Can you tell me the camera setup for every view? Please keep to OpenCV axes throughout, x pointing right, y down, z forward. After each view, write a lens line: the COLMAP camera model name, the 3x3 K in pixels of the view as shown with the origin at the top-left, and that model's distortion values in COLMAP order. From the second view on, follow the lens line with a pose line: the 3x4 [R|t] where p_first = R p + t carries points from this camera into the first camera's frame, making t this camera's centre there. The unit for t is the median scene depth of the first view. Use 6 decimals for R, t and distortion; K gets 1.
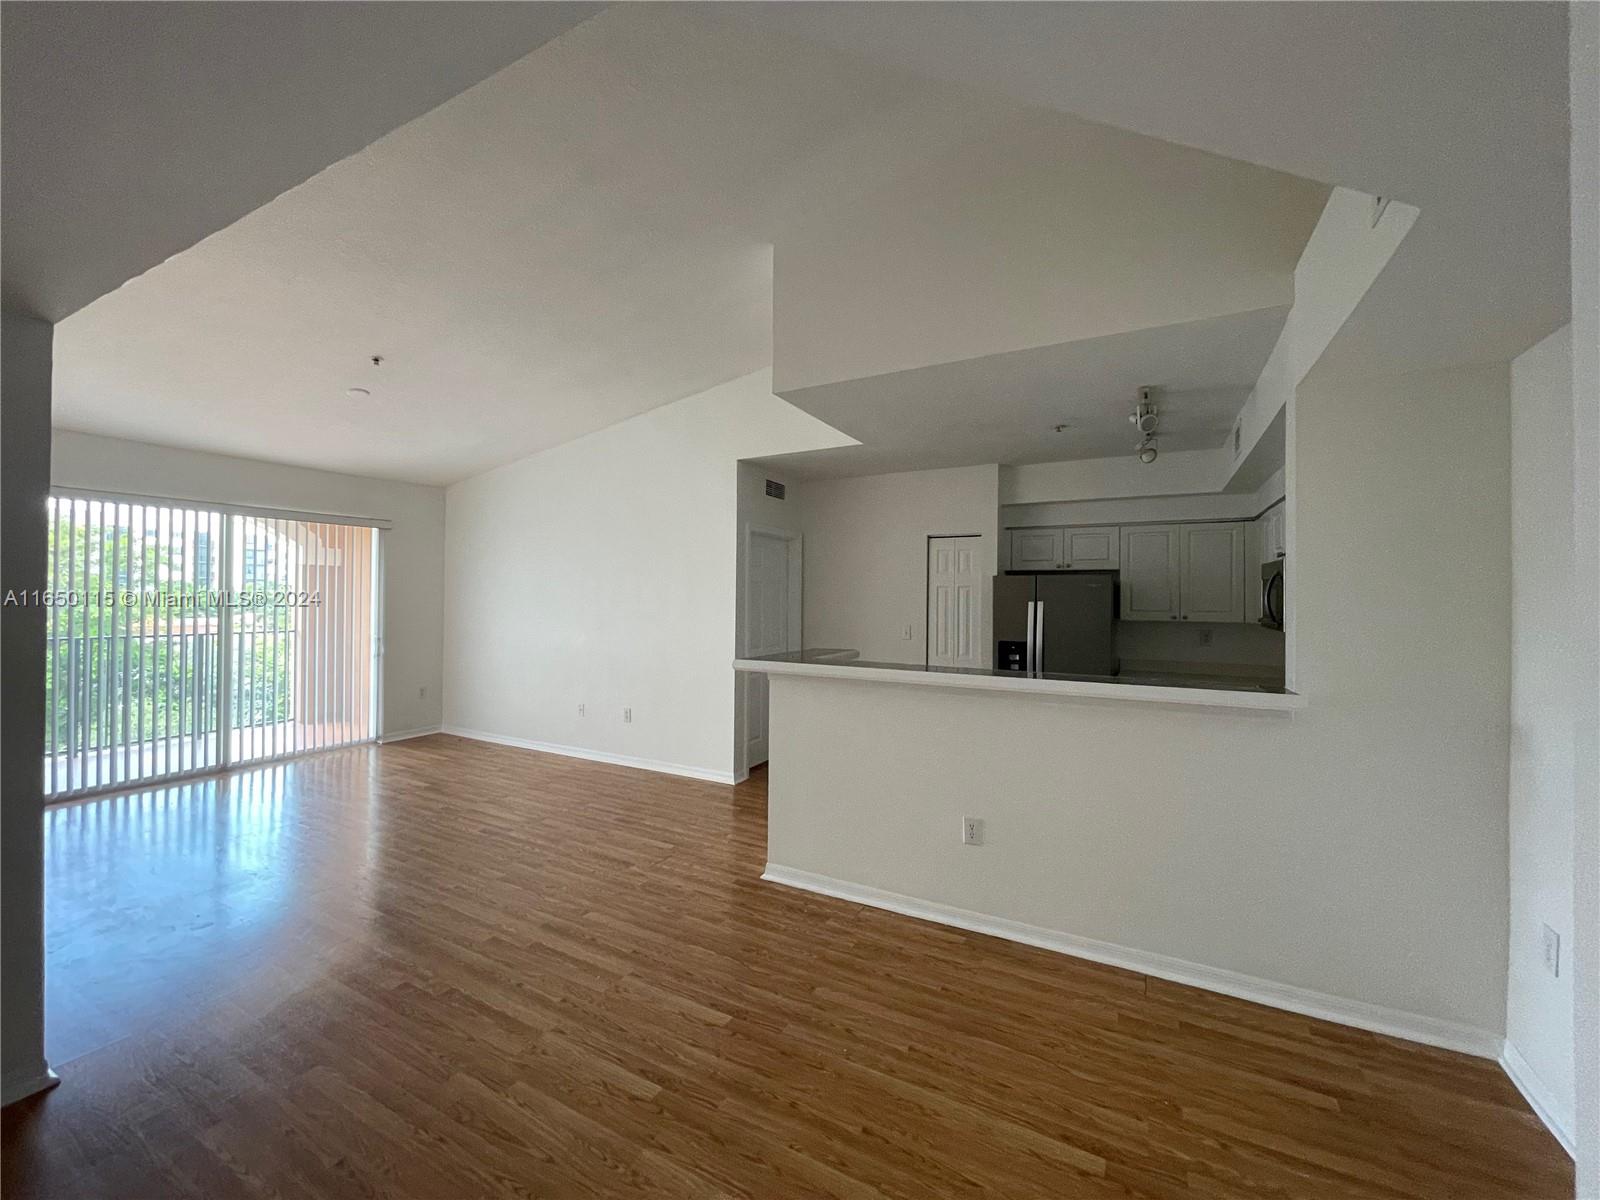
lens RADIAL K [[647.8, 0, 792.6], [0, 647.8, 596.2], [0, 0, 1]] dist [0.000616, 0.000601]
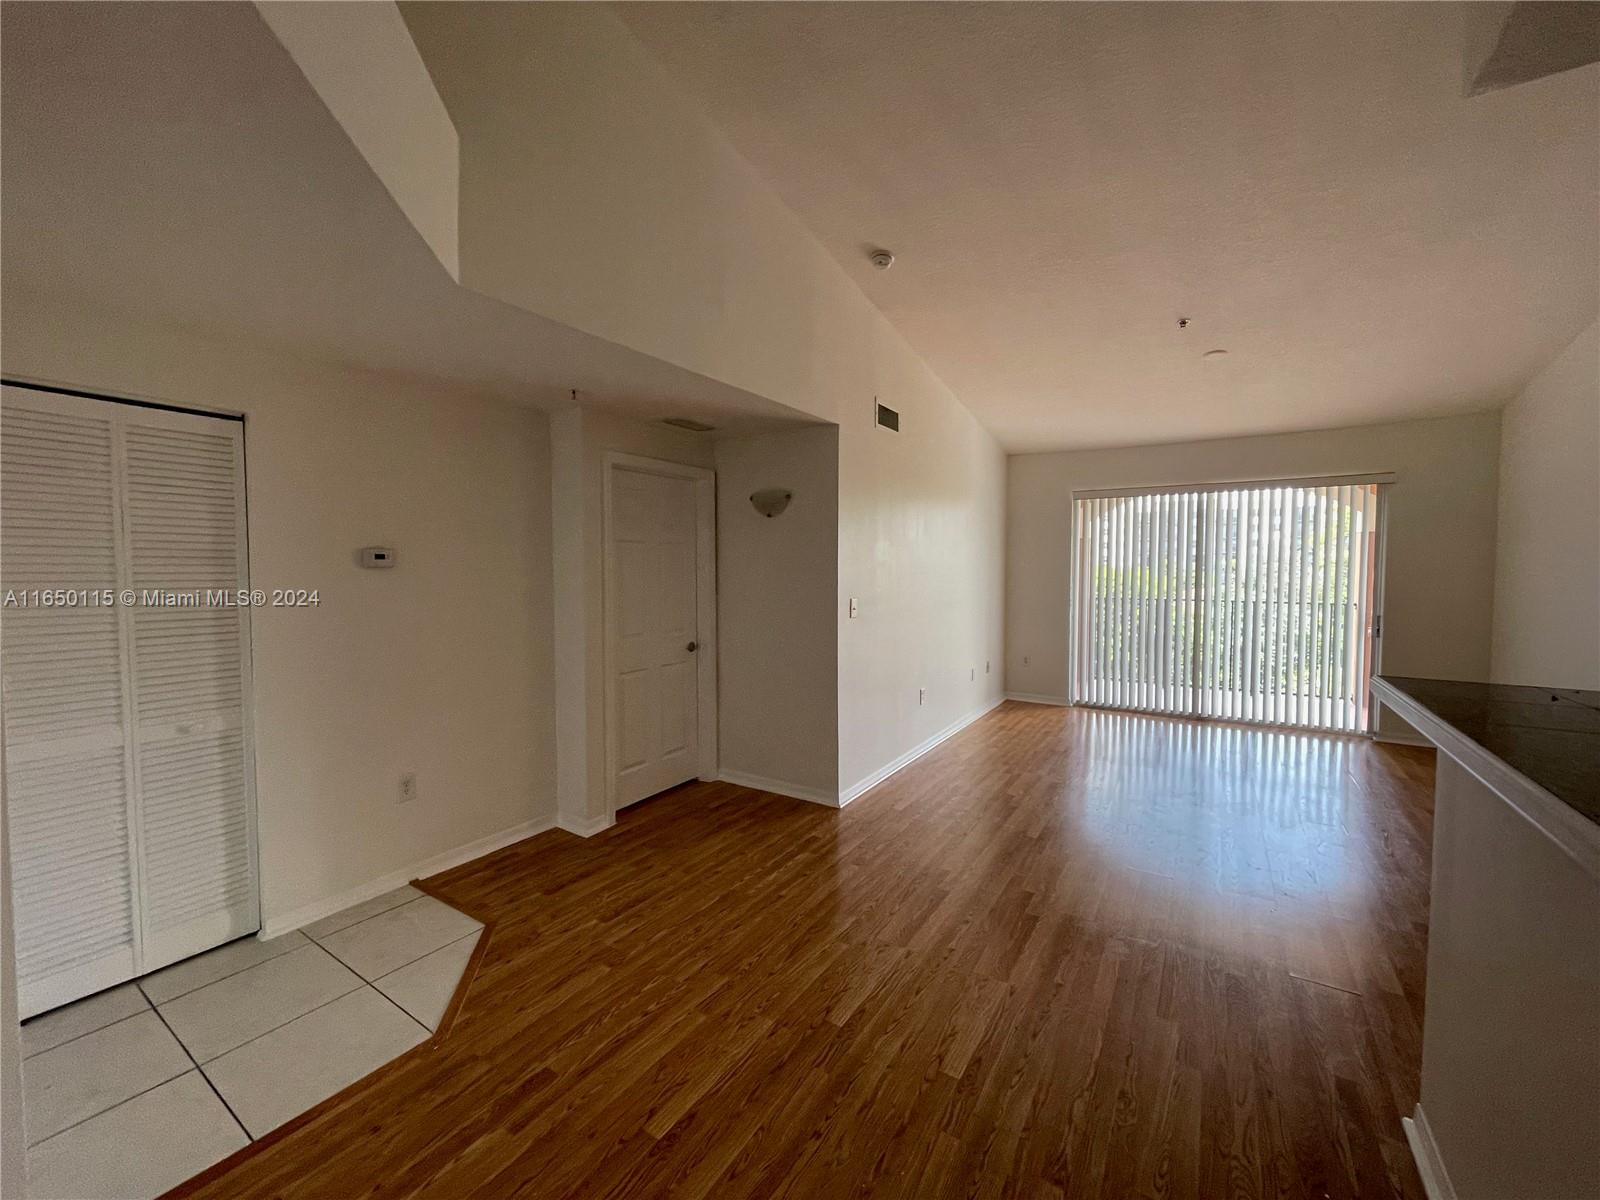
lens RADIAL K [[647.8, 0, 796.5], [0, 647.8, 602.8], [0, 0, 1]] dist [0.000616, 0.000601]
pose [[-0.084407, 0.042300, -0.995533, 0.314099], [0.004941, 0.999104, 0.042033, 0.011699], [0.996419, -0.001371, -0.084540, 0.390471]]
